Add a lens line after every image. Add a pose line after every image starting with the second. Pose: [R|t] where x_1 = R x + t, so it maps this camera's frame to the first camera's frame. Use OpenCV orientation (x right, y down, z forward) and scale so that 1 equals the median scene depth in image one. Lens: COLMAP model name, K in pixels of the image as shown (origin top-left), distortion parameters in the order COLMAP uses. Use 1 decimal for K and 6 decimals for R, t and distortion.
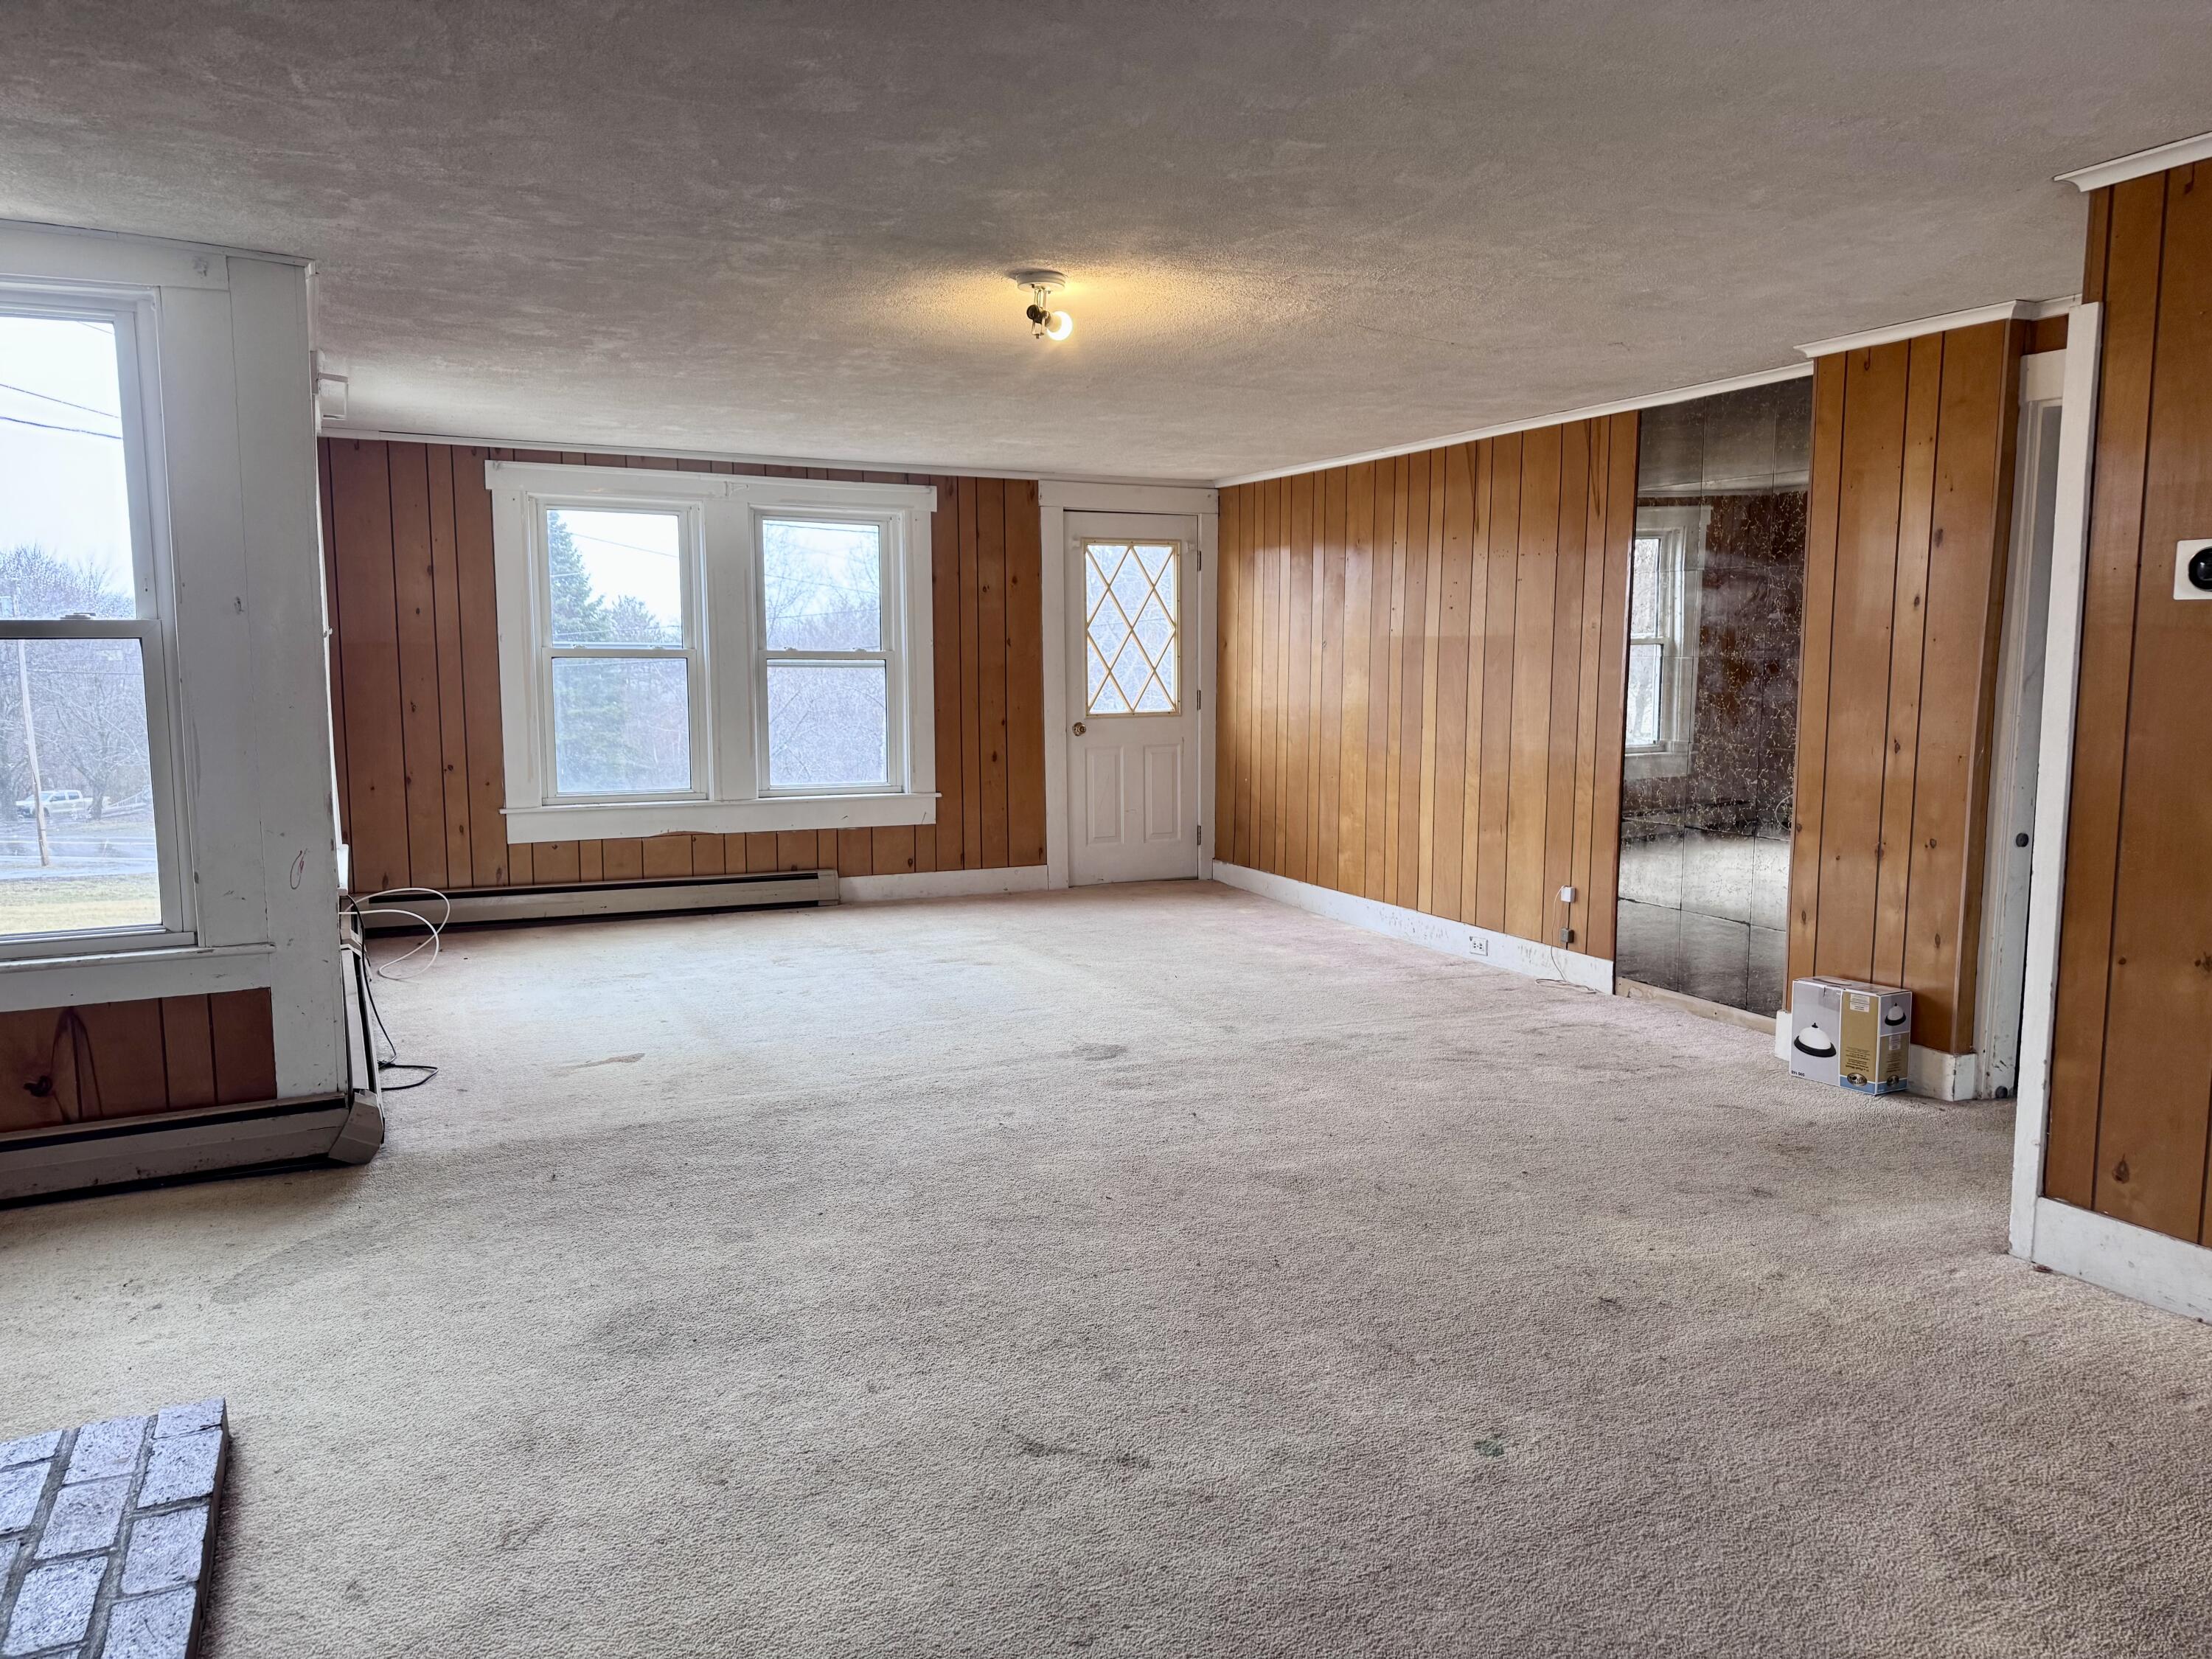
lens RADIAL K [[1541.9, 0, 1104.1], [0, 1541.9, 832.0], [0, 0, 1]] dist [-0.005066, -0.011566]
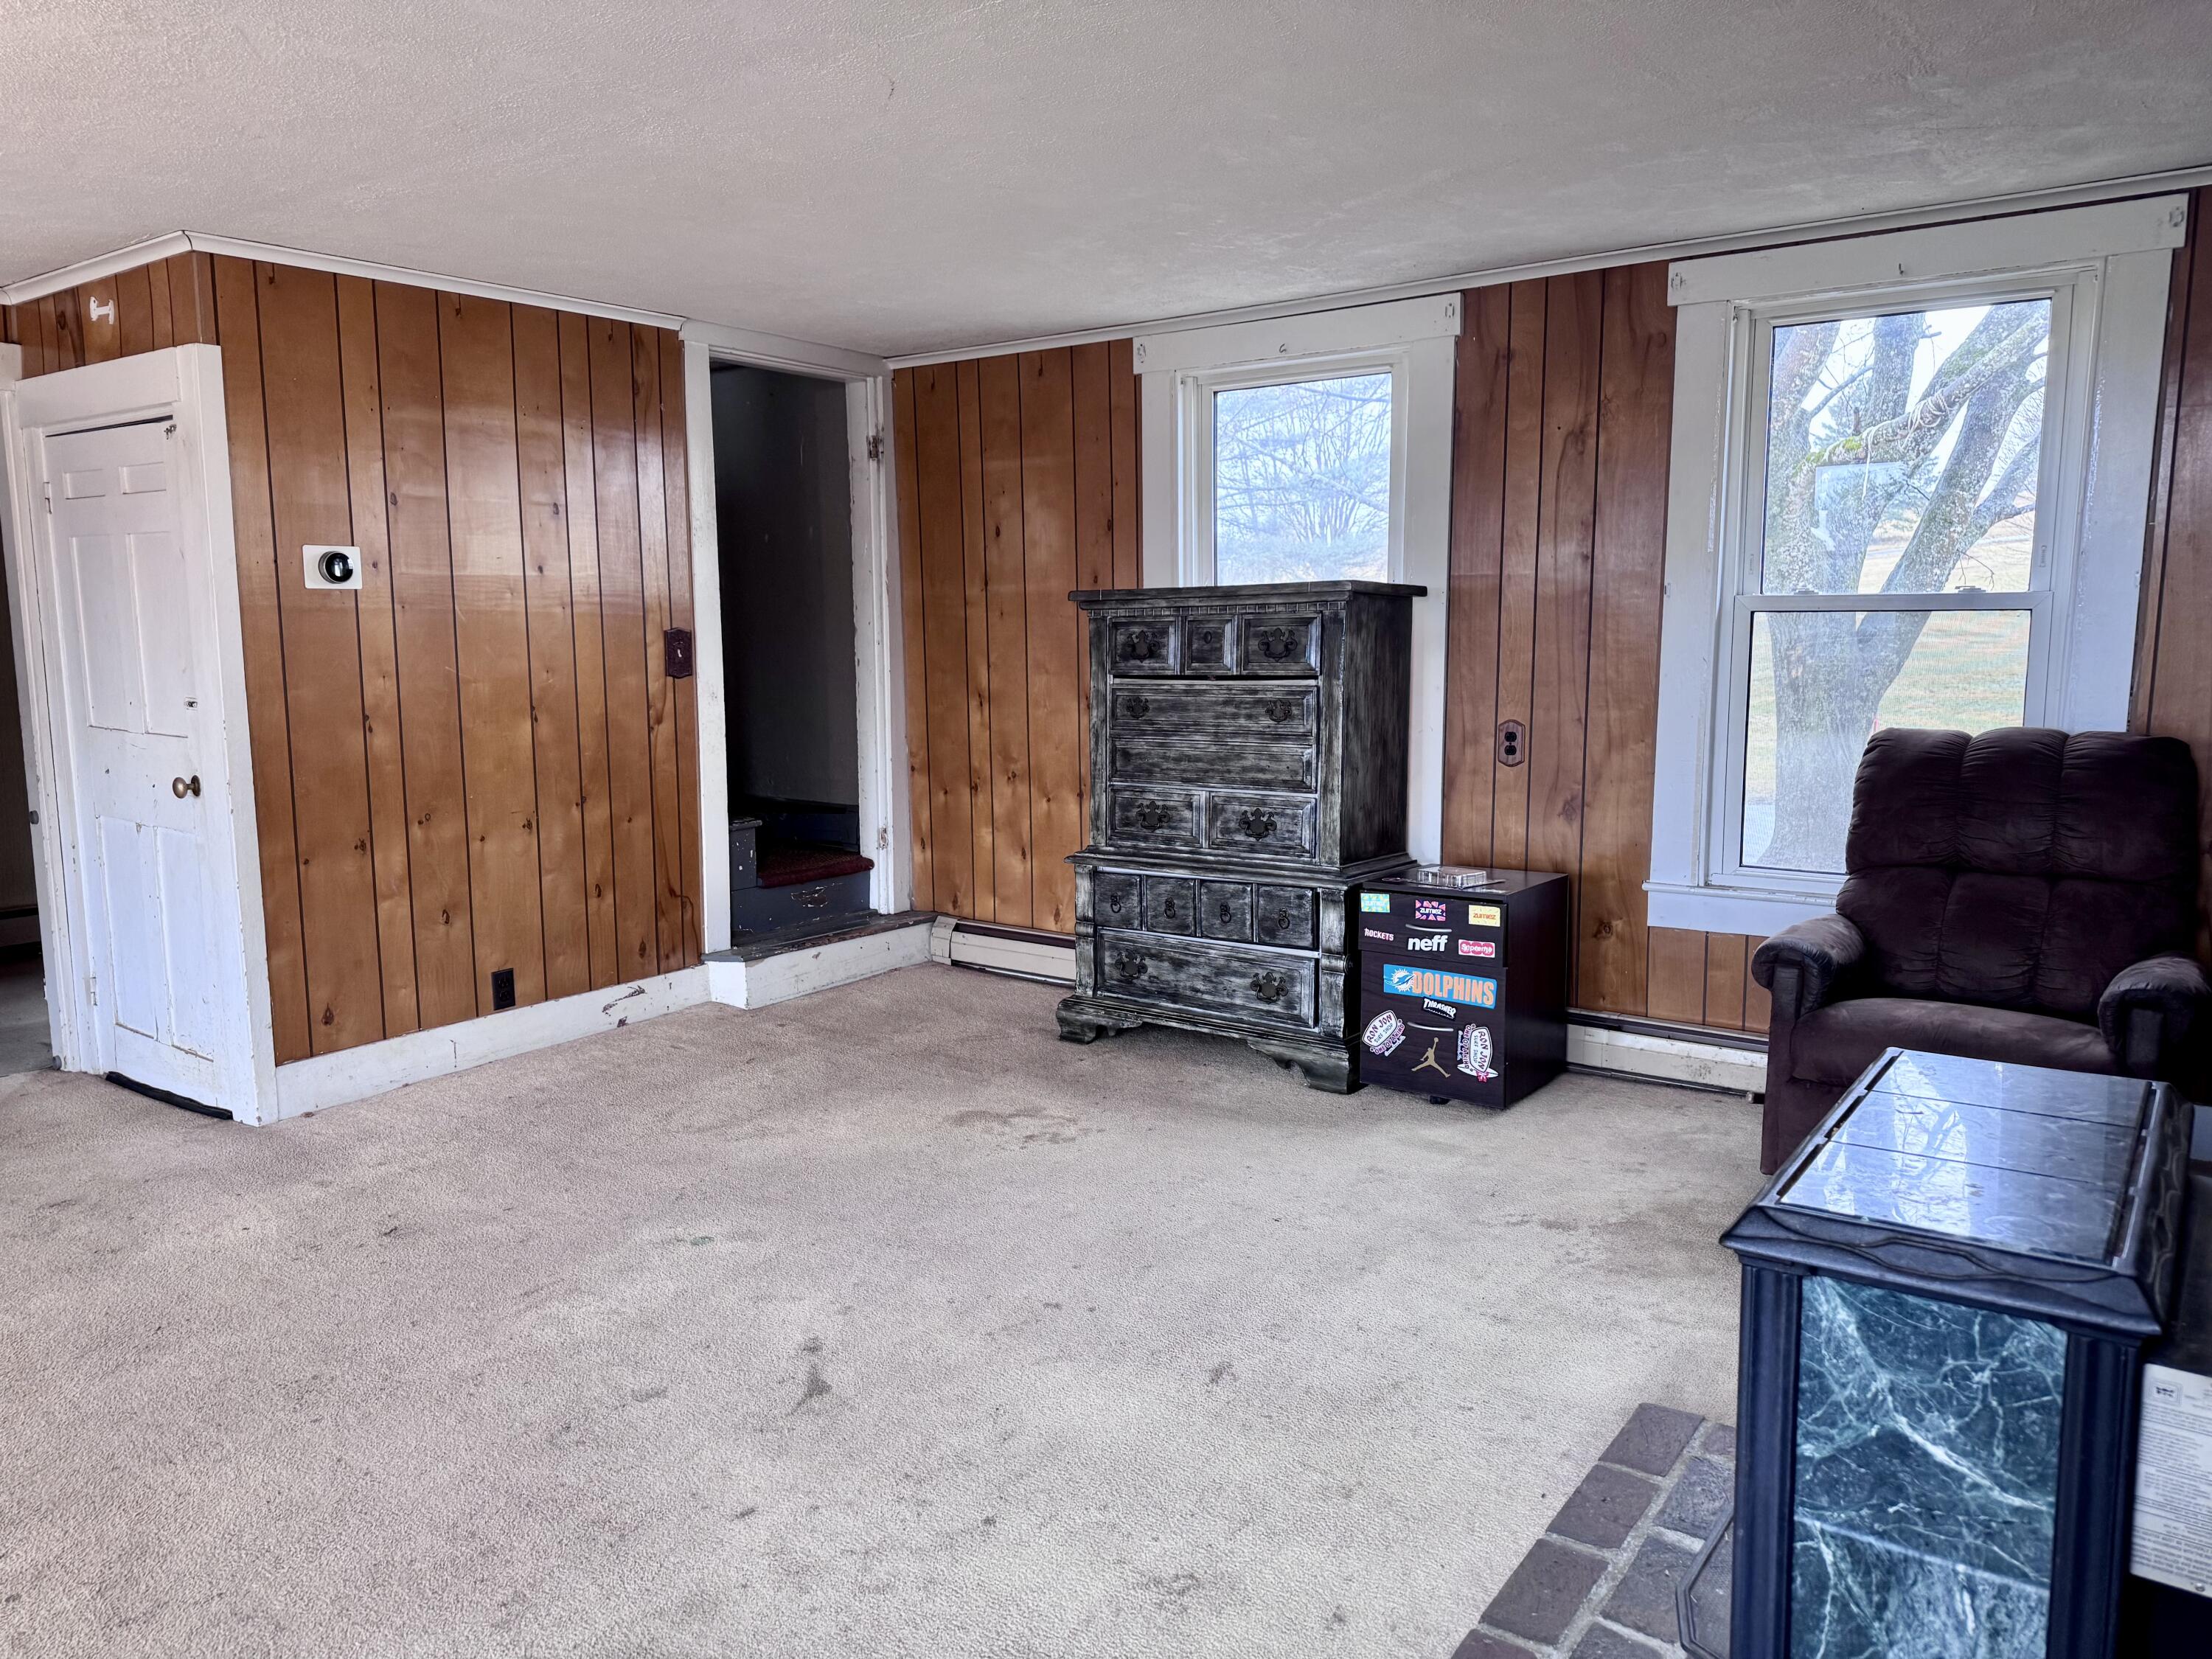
lens RADIAL K [[1541.9, 0, 1103.0], [0, 1541.9, 828.1], [0, 0, 1]] dist [-0.005066, -0.011566]
pose [[-0.494001, -0.107979, 0.862730, -0.849054], [0.109071, 0.976724, 0.184701, -0.118791], [-0.862593, 0.185341, -0.470725, 1.071097]]
